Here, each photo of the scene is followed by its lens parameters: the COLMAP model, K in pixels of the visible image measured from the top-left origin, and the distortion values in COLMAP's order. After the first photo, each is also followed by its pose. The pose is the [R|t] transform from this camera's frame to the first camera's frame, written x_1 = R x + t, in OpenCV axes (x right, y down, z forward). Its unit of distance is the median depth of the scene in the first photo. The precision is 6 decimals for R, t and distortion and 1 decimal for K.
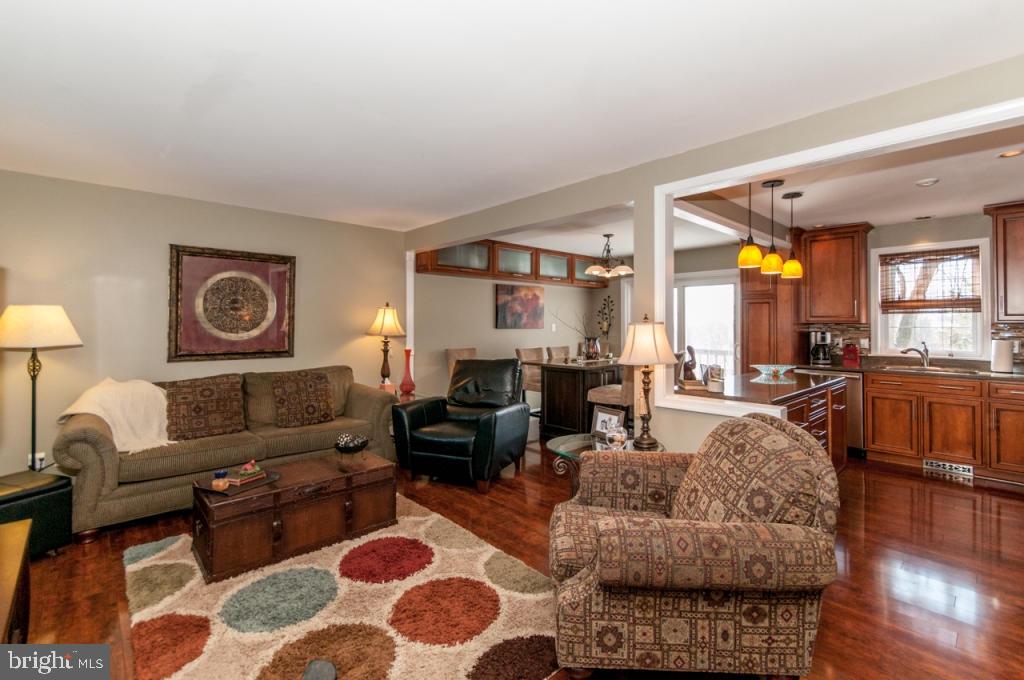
lens RADIAL K [[450.4, 0, 517.2], [0, 450.4, 317.0], [0, 0, 1]] dist [-0.002143, -0.002068]
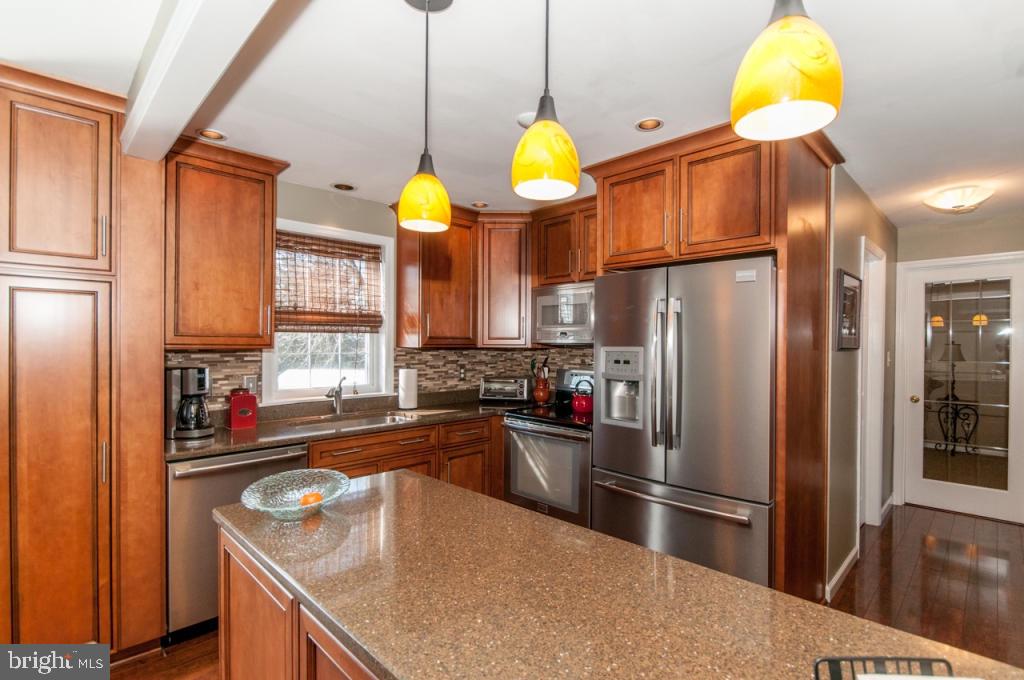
lens RADIAL K [[484.8, 0, 515.7], [0, 484.8, 344.5], [0, 0, 1]] dist [-0.002654, -0.003046]
pose [[-0.028869, -0.006950, 0.999559, 0.203934], [-0.019488, 0.999790, 0.006389, -0.000779], [-0.999393, -0.019295, -0.028998, 0.826860]]
